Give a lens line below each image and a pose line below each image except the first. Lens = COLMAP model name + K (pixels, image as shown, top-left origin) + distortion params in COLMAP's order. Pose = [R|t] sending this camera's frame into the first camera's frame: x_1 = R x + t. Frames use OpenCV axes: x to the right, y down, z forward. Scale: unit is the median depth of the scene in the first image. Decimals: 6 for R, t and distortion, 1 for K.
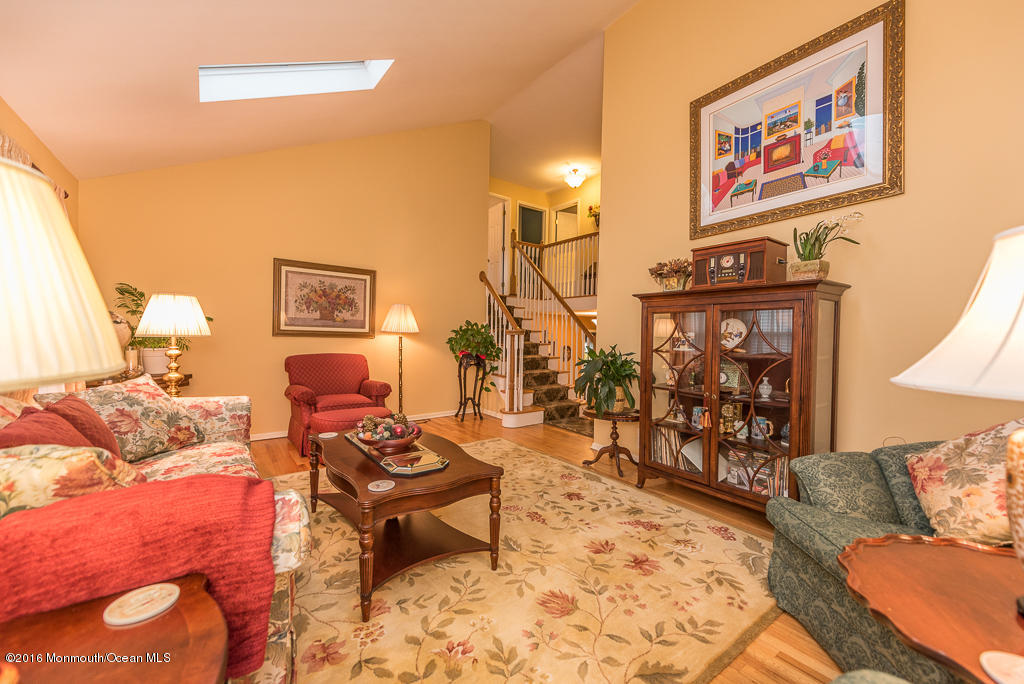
lens RADIAL K [[399.5, 0, 509.1], [0, 399.5, 342.1], [0, 0, 1]] dist [0.029669, -0.011784]
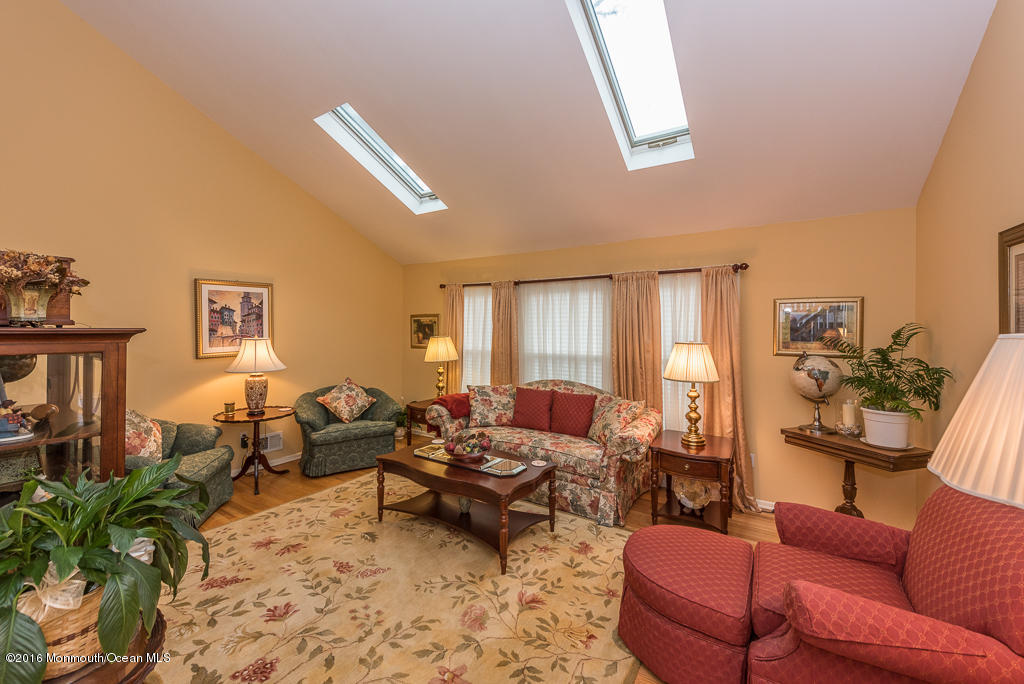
lens RADIAL K [[407.2, 0, 514.4], [0, 407.2, 323.4], [0, 0, 1]] dist [0.023125, -0.008433]
pose [[-0.934017, -0.021583, -0.356577, 0.043081], [-0.021094, 0.999764, -0.005261, -0.149125], [0.356606, 0.002608, -0.934251, 1.923248]]
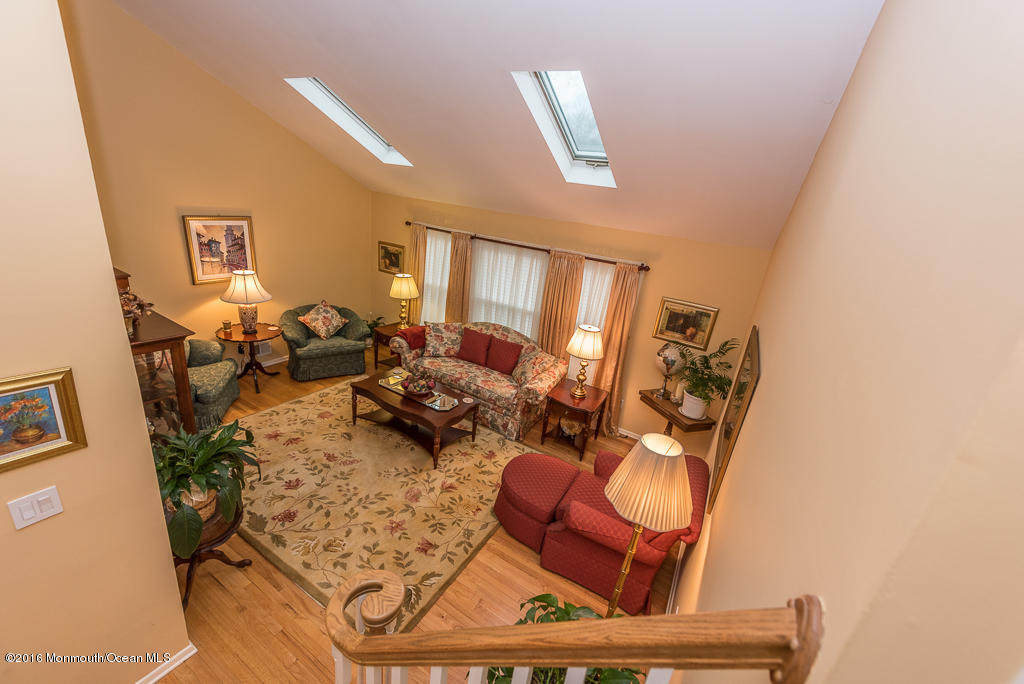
lens RADIAL K [[399.5, 0, 509.1], [0, 399.5, 342.1], [0, 0, 1]] dist [0.029669, -0.011784]
pose [[-0.909074, 0.009266, -0.416531, 0.076087], [-0.137518, 0.937050, 0.320976, -0.503845], [0.393284, 0.349071, -0.850574, 2.212161]]
